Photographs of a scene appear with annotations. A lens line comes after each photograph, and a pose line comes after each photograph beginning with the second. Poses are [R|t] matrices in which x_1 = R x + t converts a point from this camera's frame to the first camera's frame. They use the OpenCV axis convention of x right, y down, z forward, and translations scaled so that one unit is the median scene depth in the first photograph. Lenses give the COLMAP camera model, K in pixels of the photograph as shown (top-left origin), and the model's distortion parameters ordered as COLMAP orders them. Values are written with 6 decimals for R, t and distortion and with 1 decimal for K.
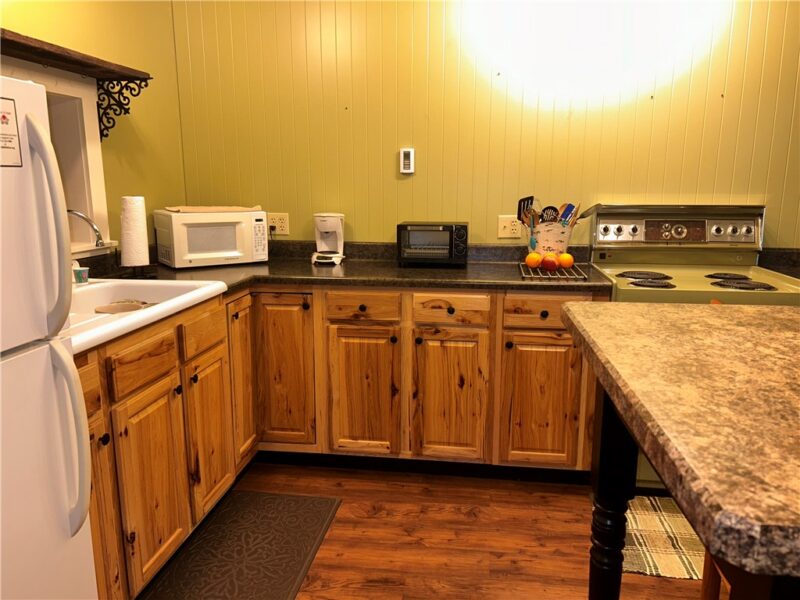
lens RADIAL K [[598.9, 0, 401.1], [0, 598.9, 296.9], [0, 0, 1]] dist [0.058891, -0.086849]
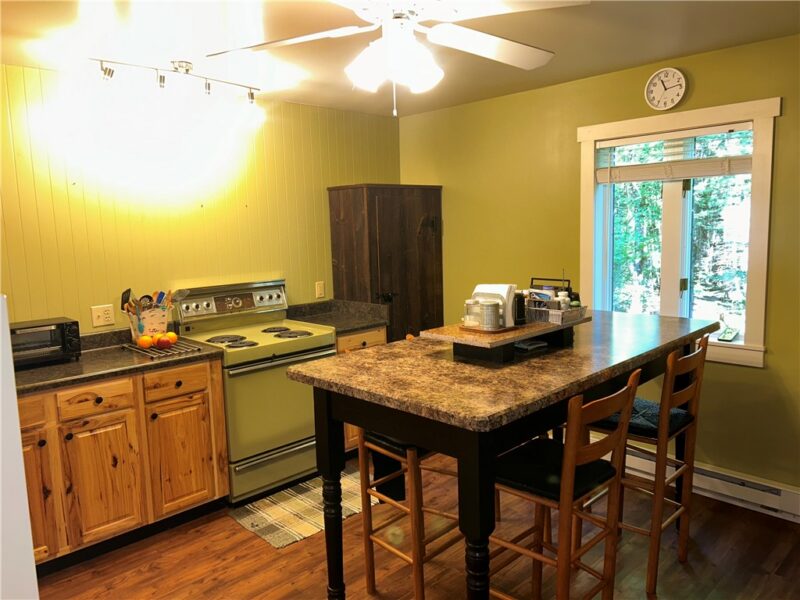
lens RADIAL K [[598.9, 0, 401.1], [0, 598.9, 296.9], [0, 0, 1]] dist [0.058891, -0.086849]
pose [[0.613221, -0.118924, 0.780908, -0.411976], [0.179828, 0.983661, 0.008589, -0.072411], [-0.769169, 0.135162, 0.624588, -0.149221]]
